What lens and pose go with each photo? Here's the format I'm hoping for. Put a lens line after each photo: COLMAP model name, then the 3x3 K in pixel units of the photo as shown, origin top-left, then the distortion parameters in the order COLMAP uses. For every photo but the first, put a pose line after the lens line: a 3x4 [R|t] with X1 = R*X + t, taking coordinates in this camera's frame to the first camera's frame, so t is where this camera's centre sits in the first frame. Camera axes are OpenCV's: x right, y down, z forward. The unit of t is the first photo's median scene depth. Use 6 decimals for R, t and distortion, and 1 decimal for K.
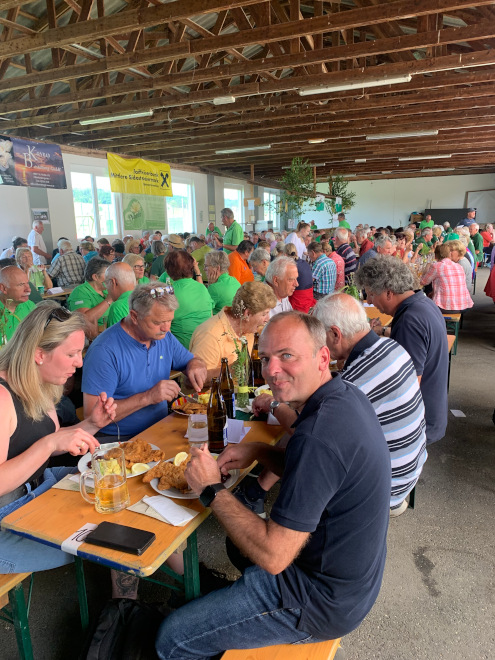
lens RADIAL K [[496.7, 0, 247.3], [0, 496.7, 329.7], [0, 0, 1]] dist [0.005955, -0.002904]
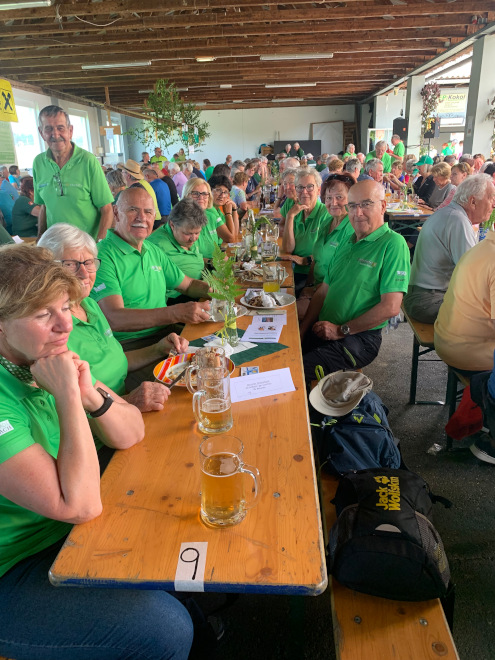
lens RADIAL K [[496.7, 0, 246.7], [0, 496.7, 330.3], [0, 0, 1]] dist [0.005955, -0.002904]
pose [[0.938713, -0.120929, 0.322792, -0.102406], [0.080964, 0.987595, 0.134537, -0.005981], [-0.335057, -0.100158, 0.936859, 0.057168]]
